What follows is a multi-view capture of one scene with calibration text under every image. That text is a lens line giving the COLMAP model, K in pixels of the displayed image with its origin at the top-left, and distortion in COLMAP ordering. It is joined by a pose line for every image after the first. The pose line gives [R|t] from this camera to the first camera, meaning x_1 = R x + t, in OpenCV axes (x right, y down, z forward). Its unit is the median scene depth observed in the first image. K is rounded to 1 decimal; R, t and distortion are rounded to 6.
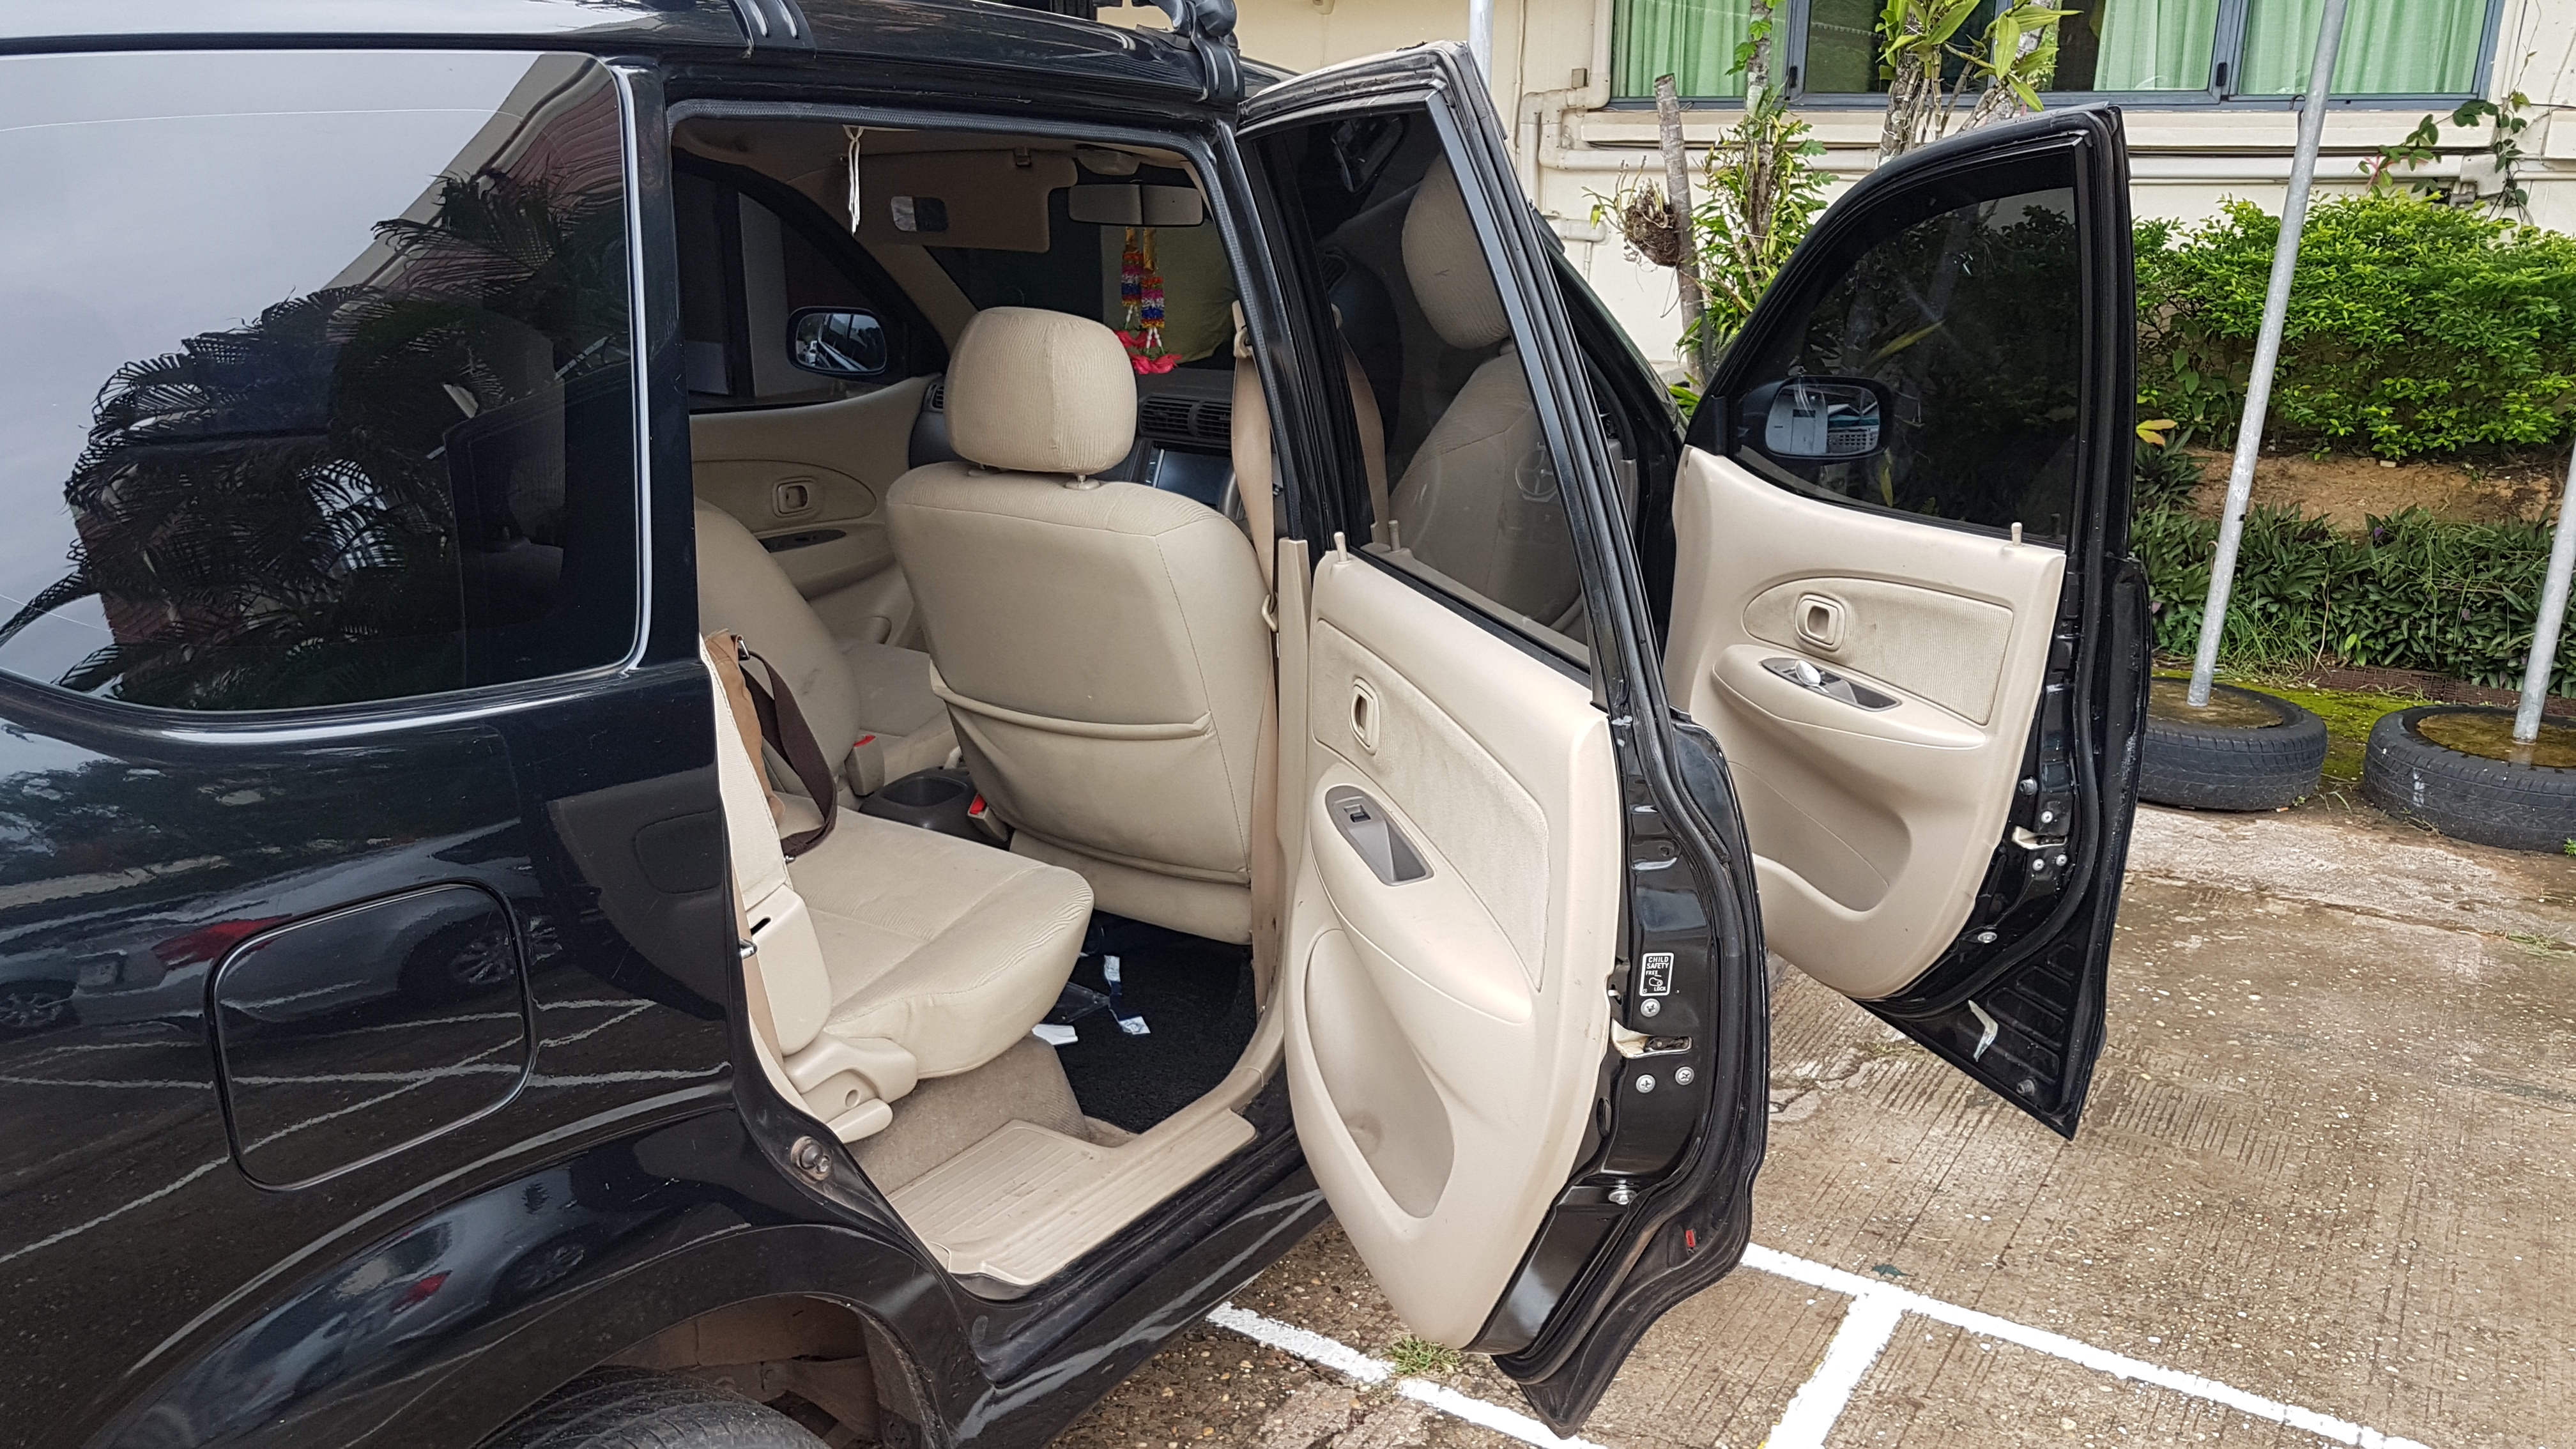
lens RADIAL K [[2027.9, 0, 1288.0], [0, 2027.9, 724.5], [0, 0, 1]] dist [0.000621, 0.001656]
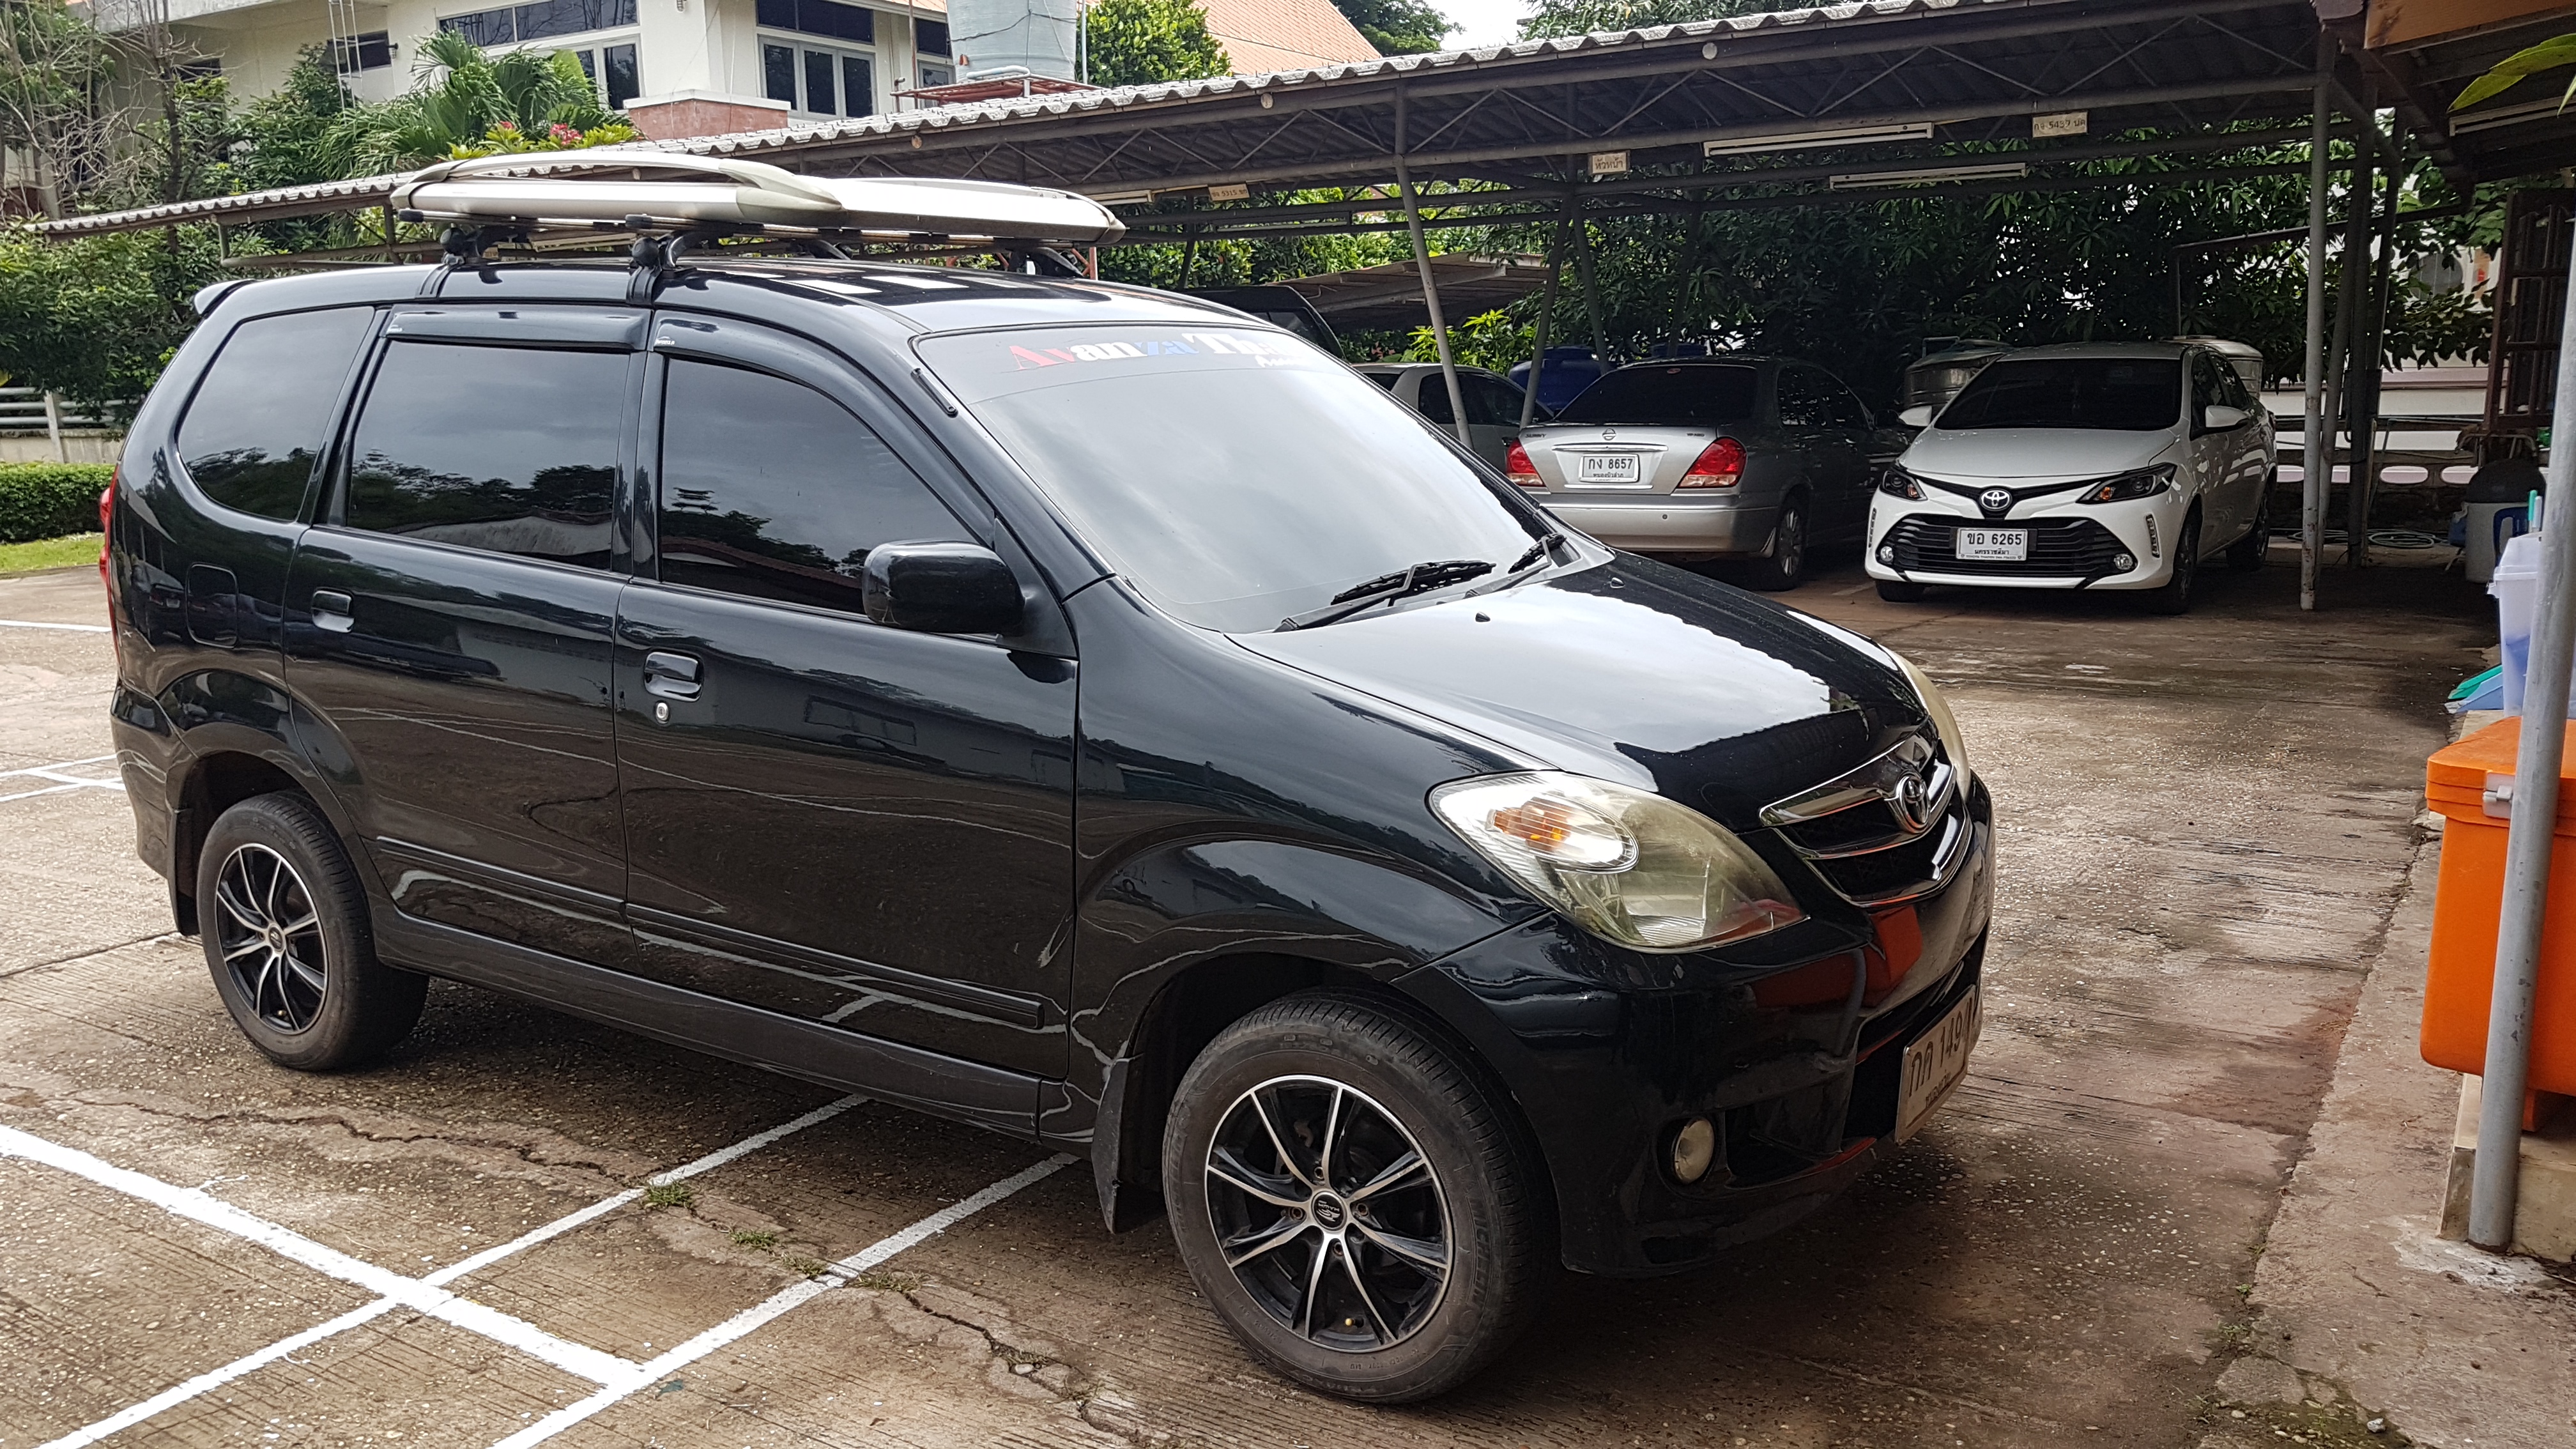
lens RADIAL K [[2012.5, 0, 1278.7], [0, 2012.5, 712.7], [0, 0, 1]] dist [0.002556, 0.000743]
pose [[-0.023550, 0.162741, -0.986388, 1.147953], [-0.263811, 0.950677, 0.163148, -0.279875], [0.964287, 0.264062, 0.020545, 1.099159]]
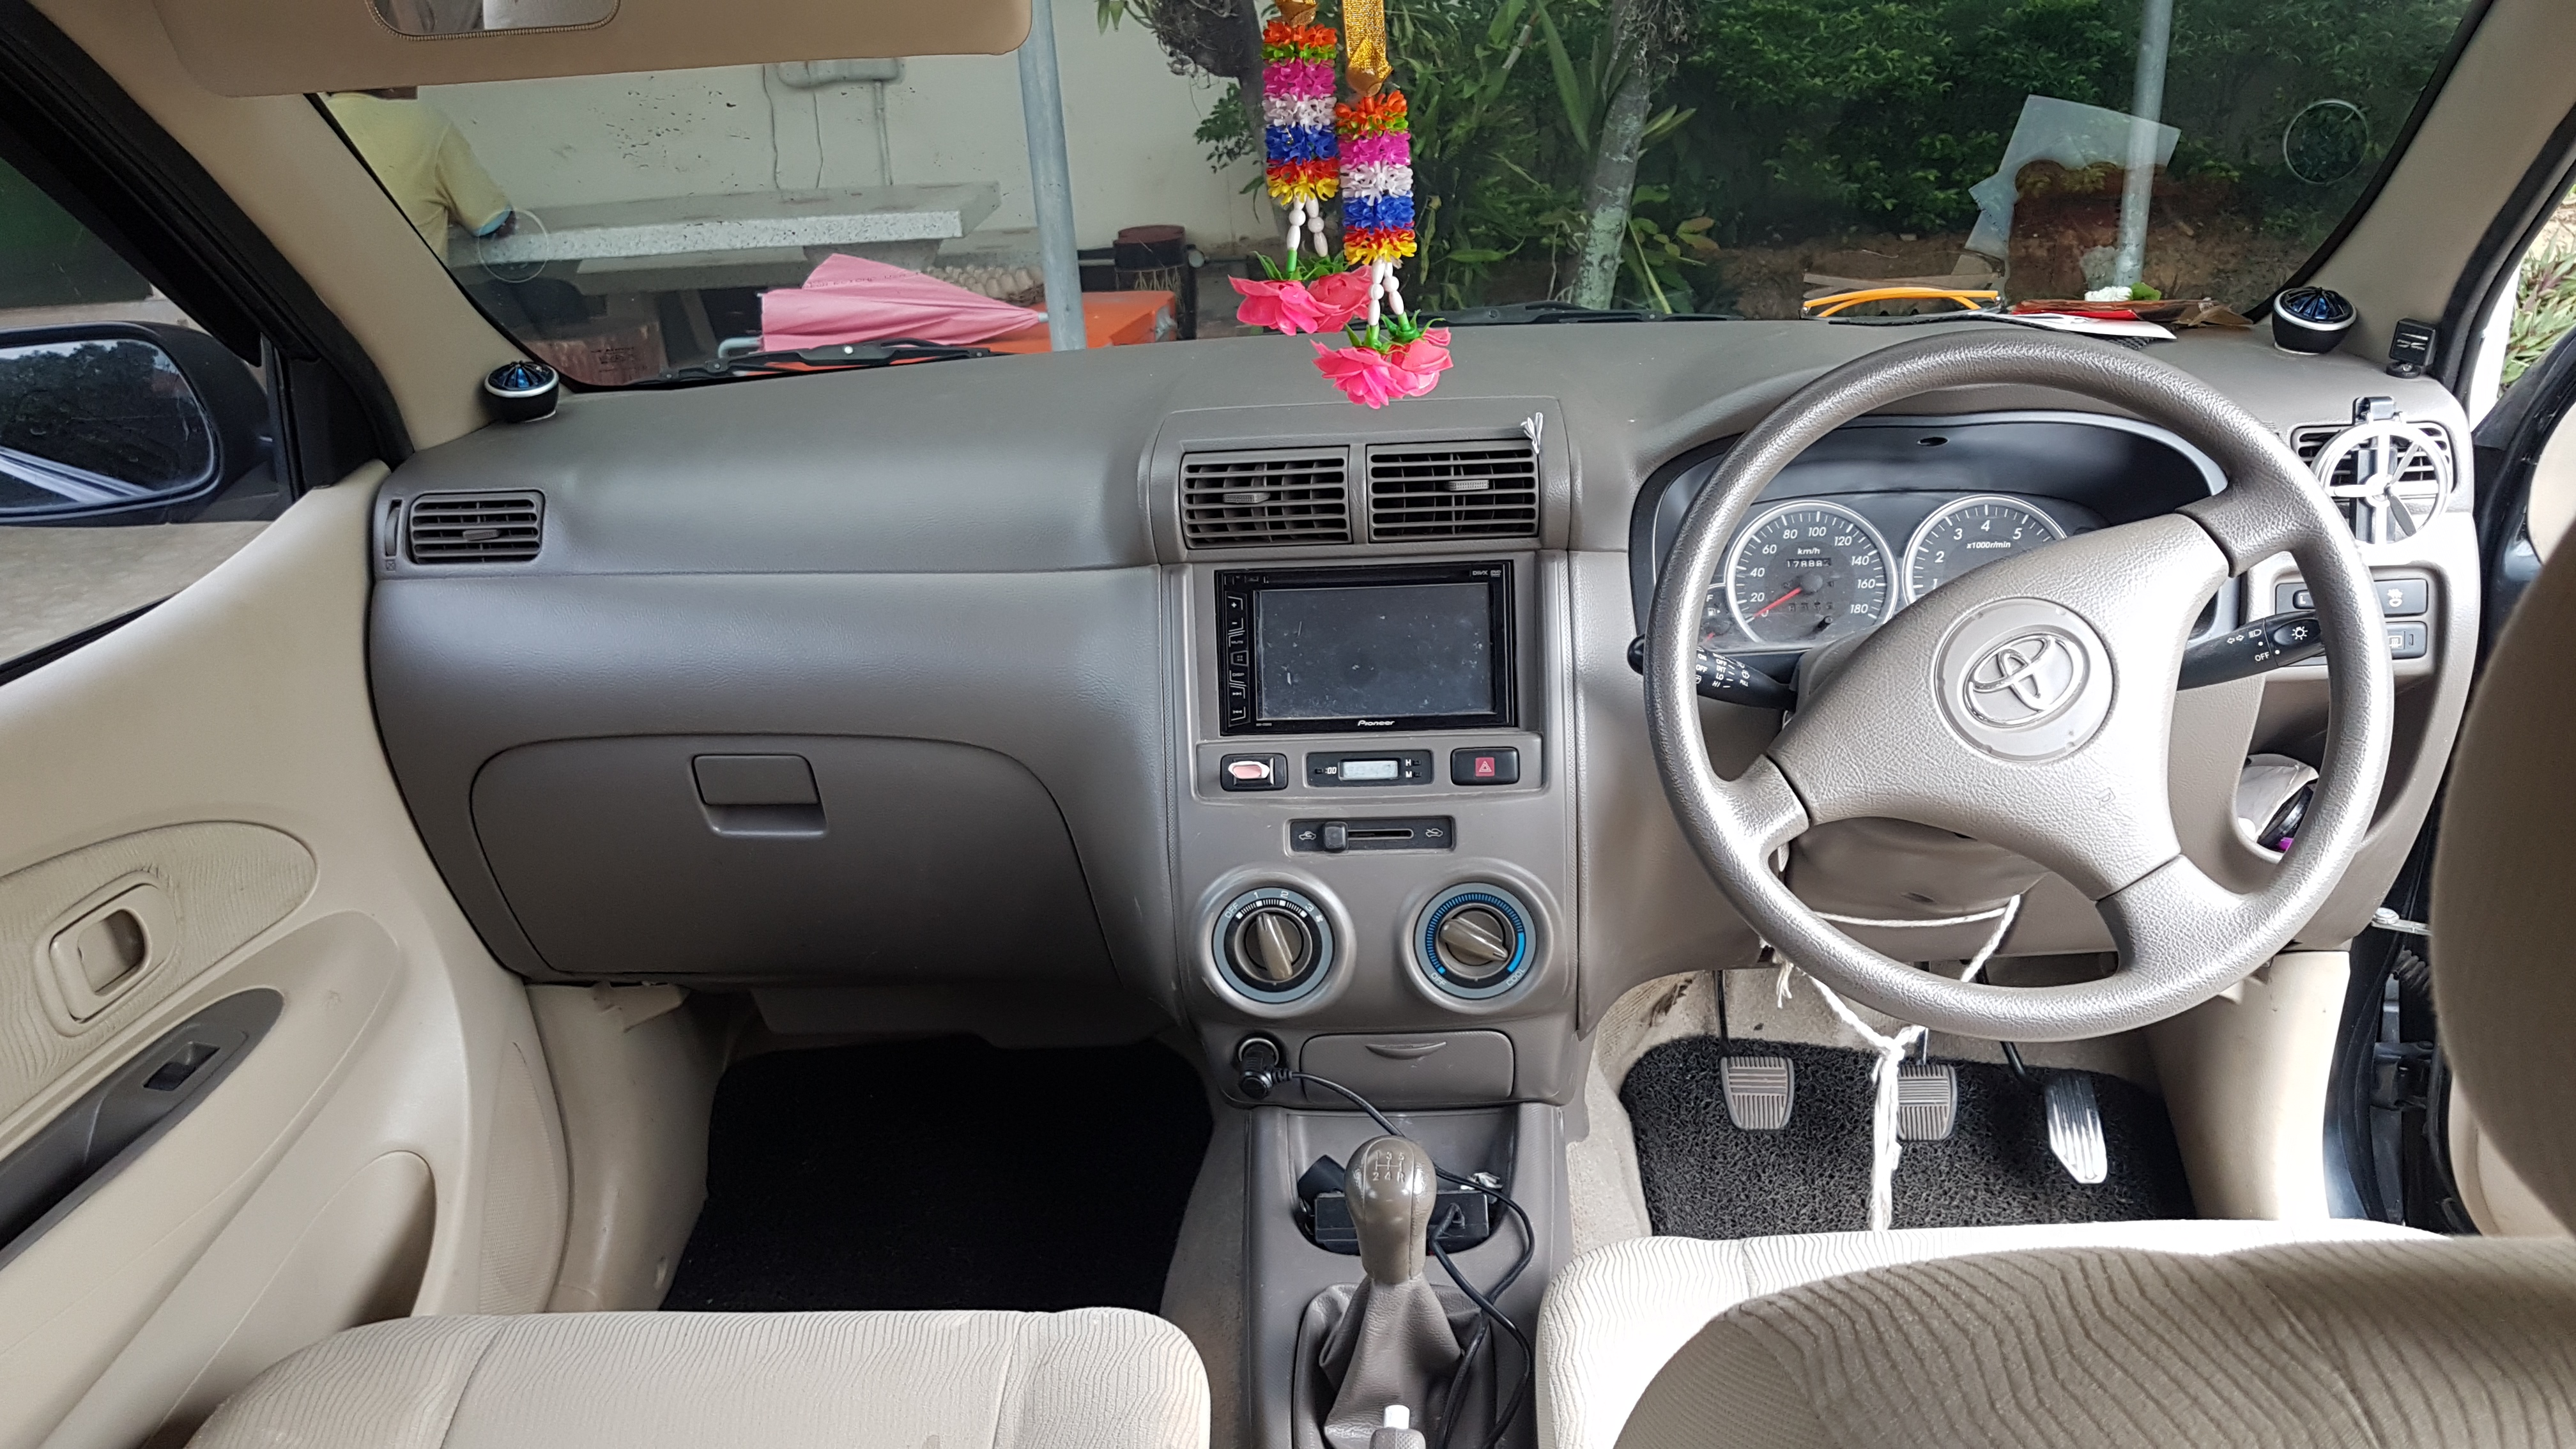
lens RADIAL K [[2012.5, 0, 1278.7], [0, 2012.5, 712.7], [0, 0, 1]] dist [0.002556, 0.000743]
pose [[0.881068, -0.216130, 0.420721, -0.253971], [0.195457, 0.976364, 0.092248, -0.173594], [-0.430715, 0.000956, 0.902488, 0.793382]]
